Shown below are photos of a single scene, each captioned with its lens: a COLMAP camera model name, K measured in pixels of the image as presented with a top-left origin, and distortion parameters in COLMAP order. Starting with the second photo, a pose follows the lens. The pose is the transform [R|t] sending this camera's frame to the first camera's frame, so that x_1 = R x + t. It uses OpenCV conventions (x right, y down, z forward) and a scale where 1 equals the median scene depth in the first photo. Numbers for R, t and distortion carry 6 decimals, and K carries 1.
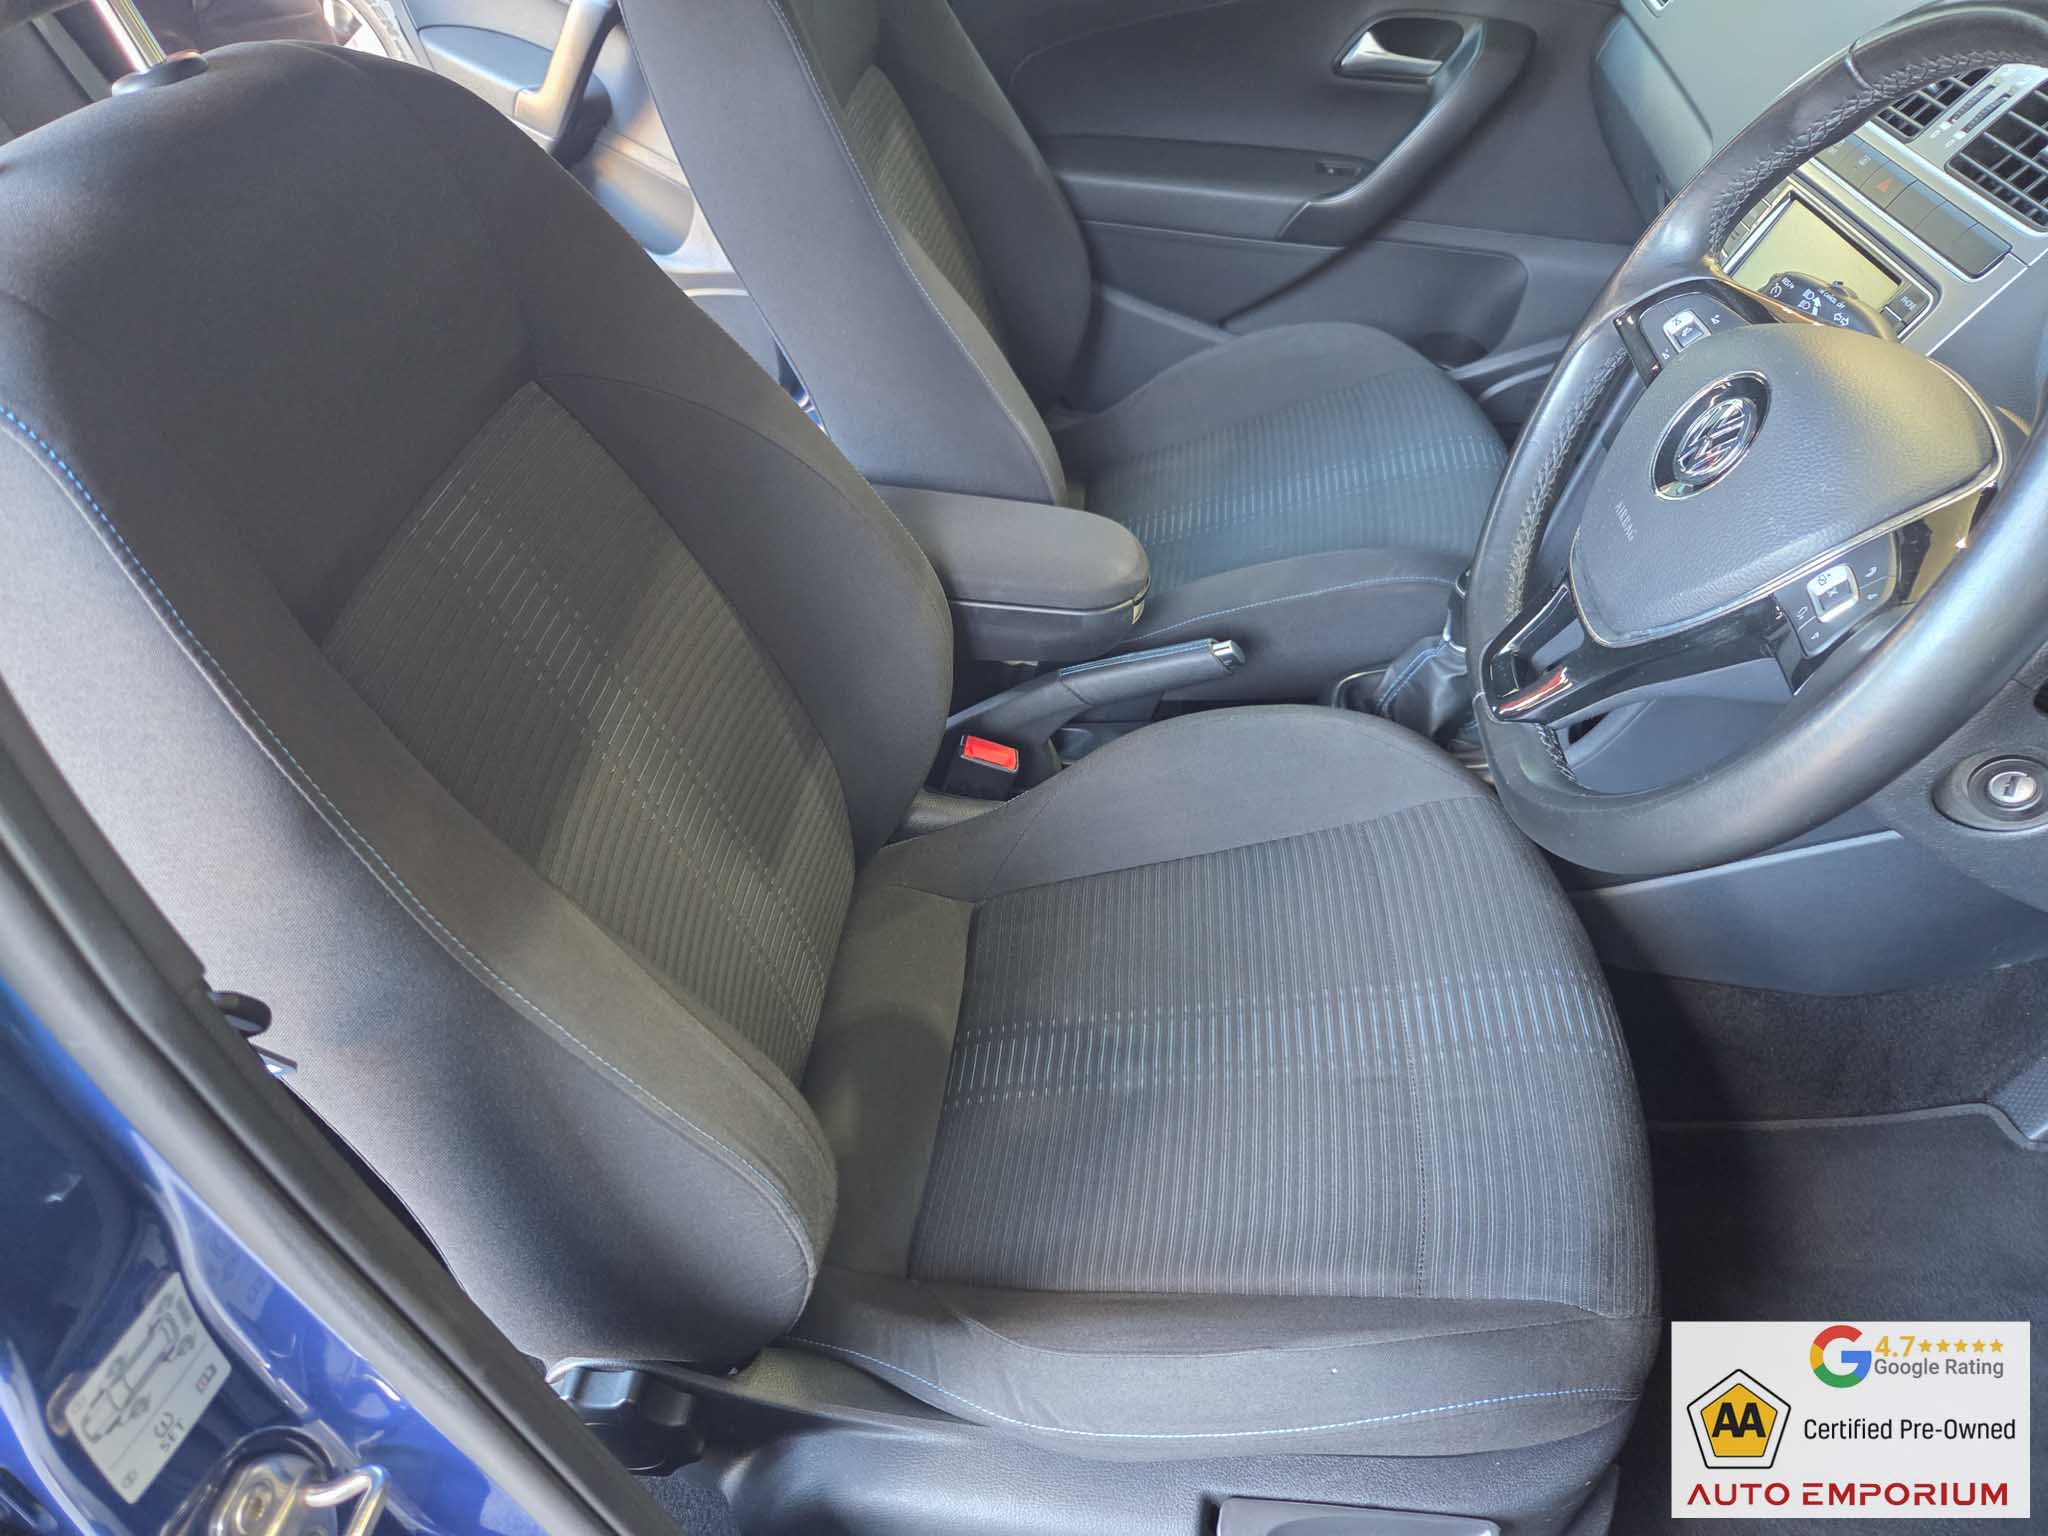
lens RADIAL K [[1384.9, 0, 1016.7], [0, 1384.9, 754.3], [0, 0, 1]] dist [0.062990, -0.059217]
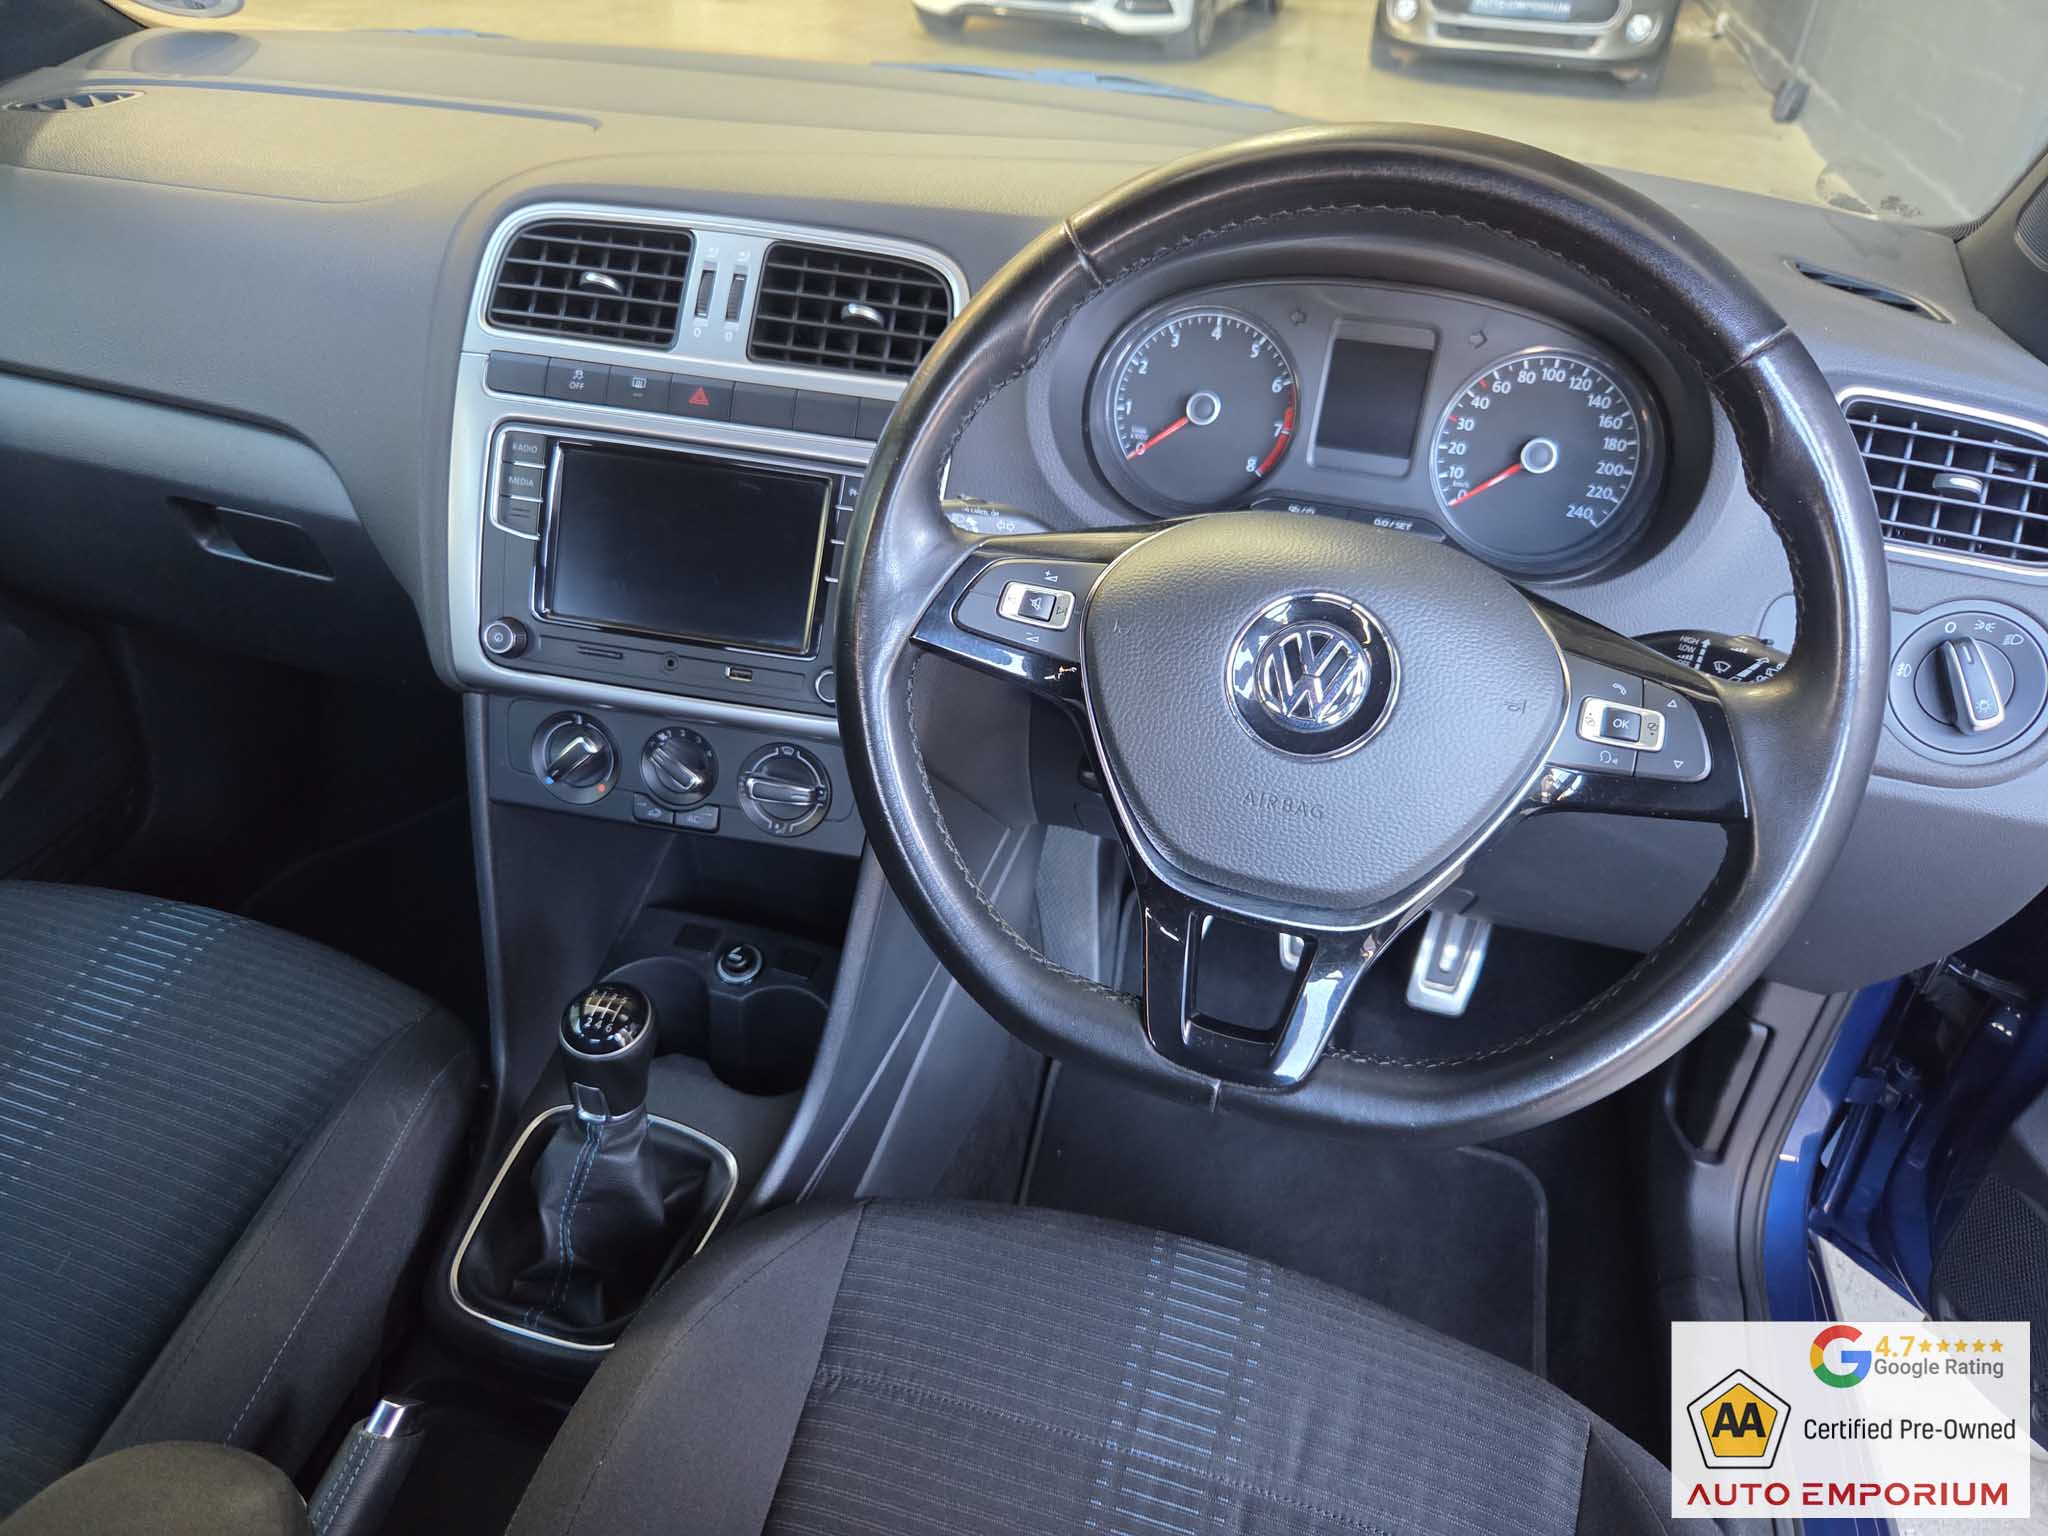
lens RADIAL K [[1397.5, 0, 1024.0], [0, 1397.5, 768.0], [0, 0, 1]] dist [0.051968, -0.056909]
pose [[0.180627, -0.513809, 0.838674, -0.153795], [0.591965, 0.737756, 0.324489, -0.312077], [-0.785462, 0.437855, 0.437416, 0.438686]]
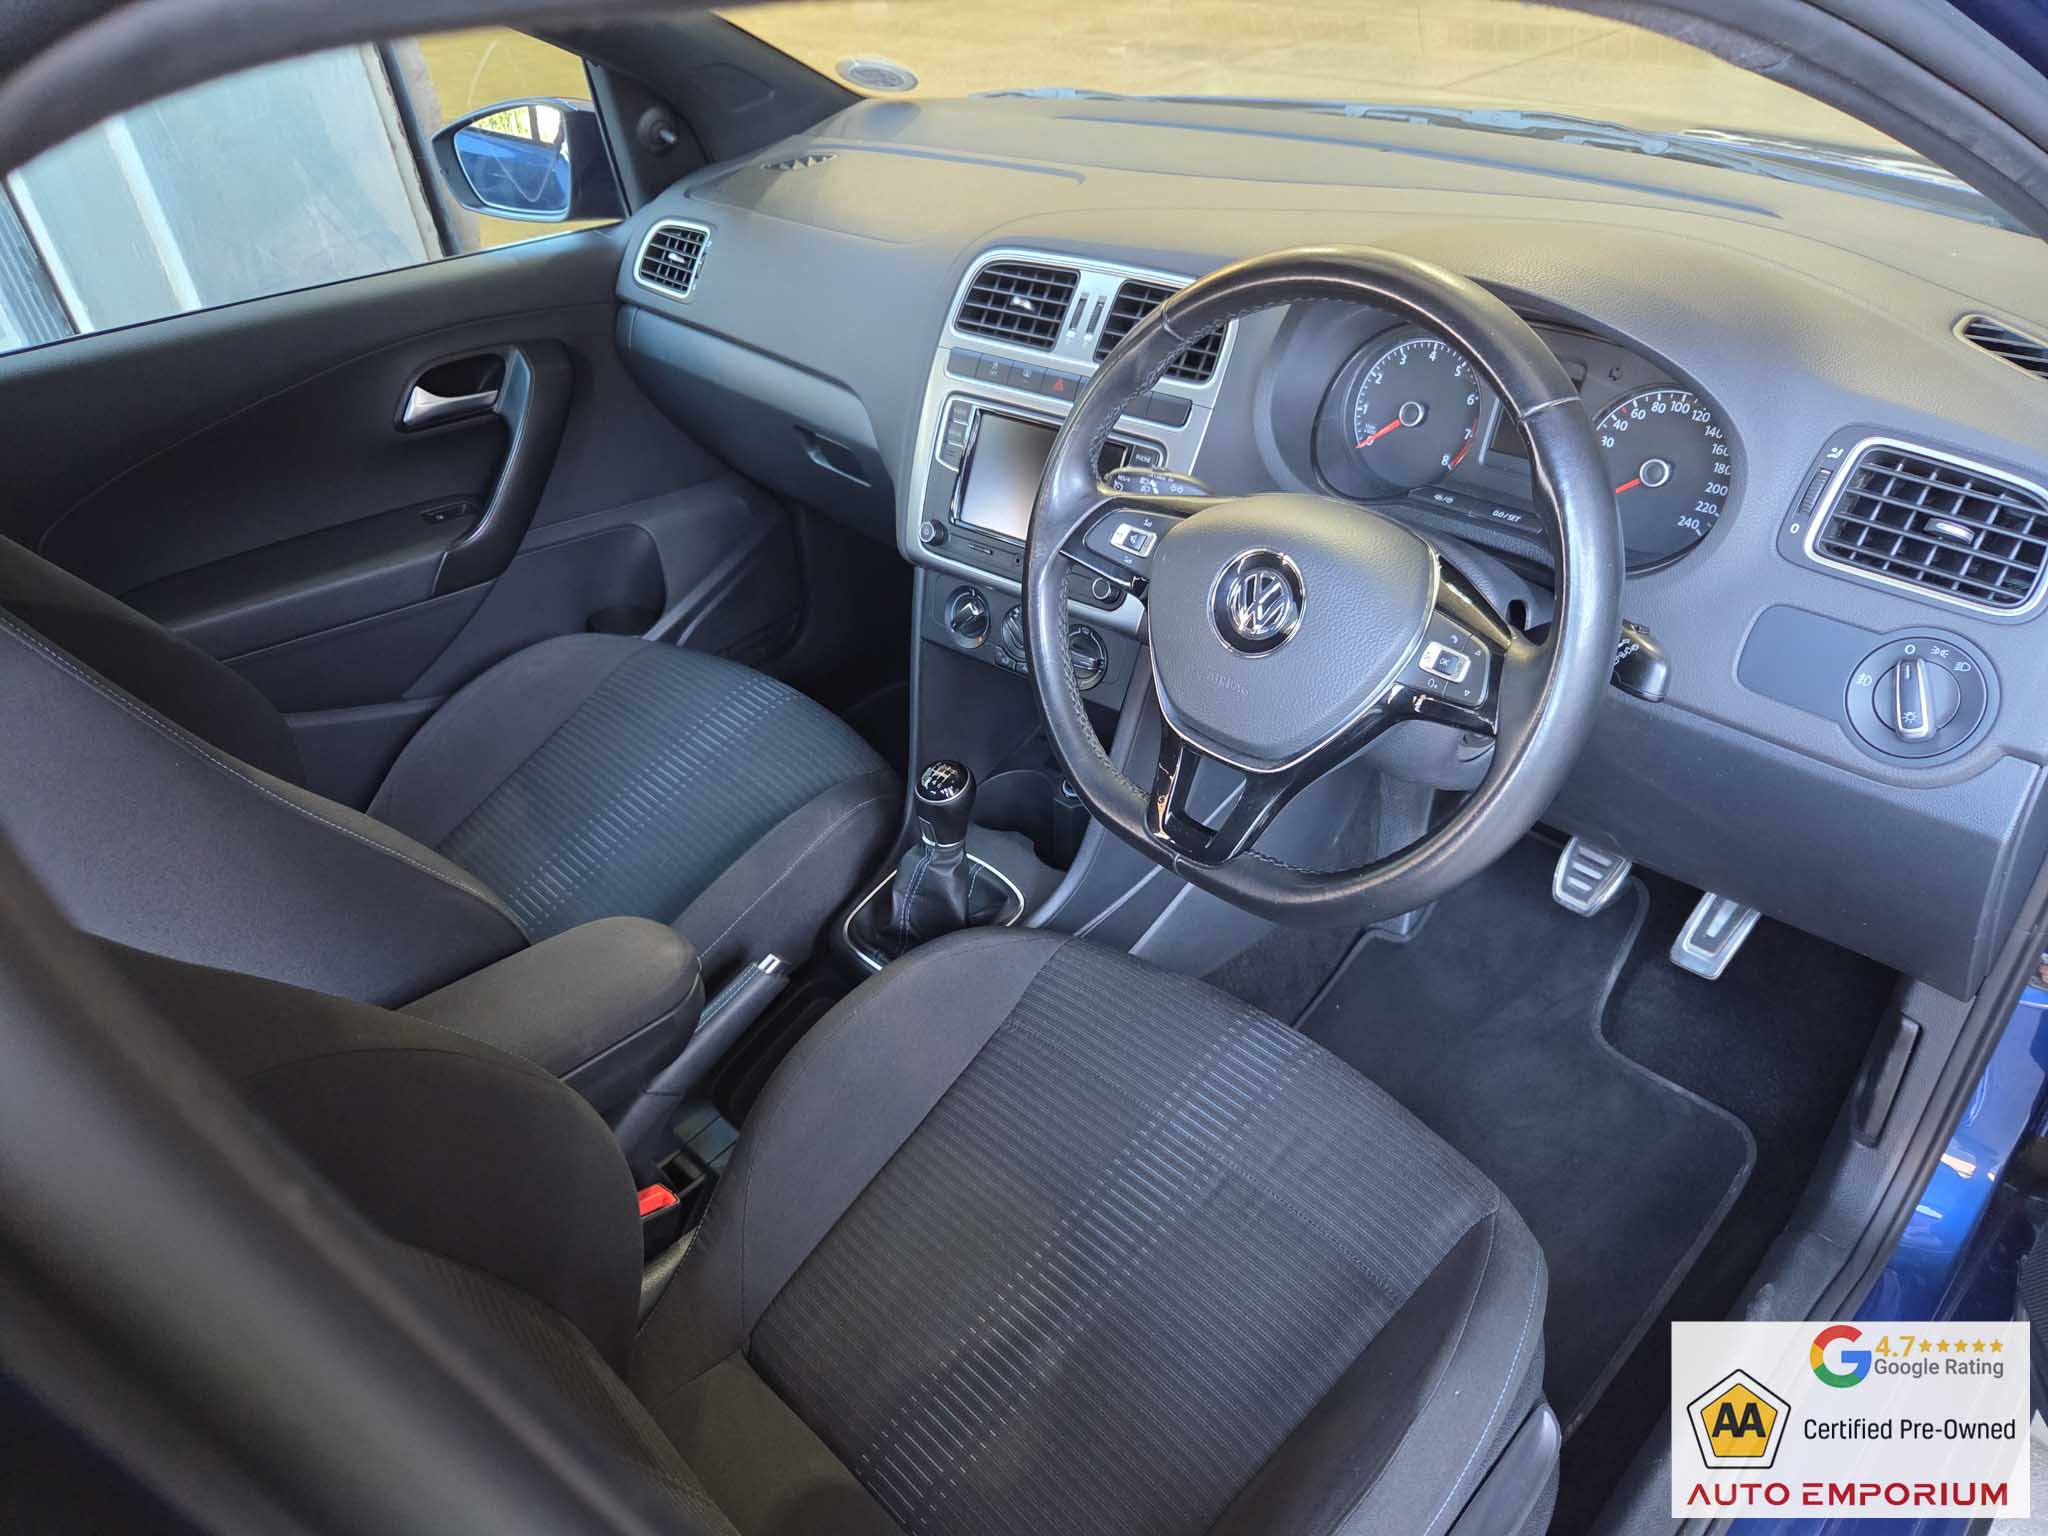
lens RADIAL K [[1383.5, 0, 1033.2], [0, 1383.5, 781.3], [0, 0, 1]] dist [0.066839, -0.104195]
pose [[0.631464, -0.474658, 0.613150, -0.287874], [0.543445, 0.834957, 0.086688, -0.173573], [-0.553101, 0.278473, 0.785196, 0.077015]]
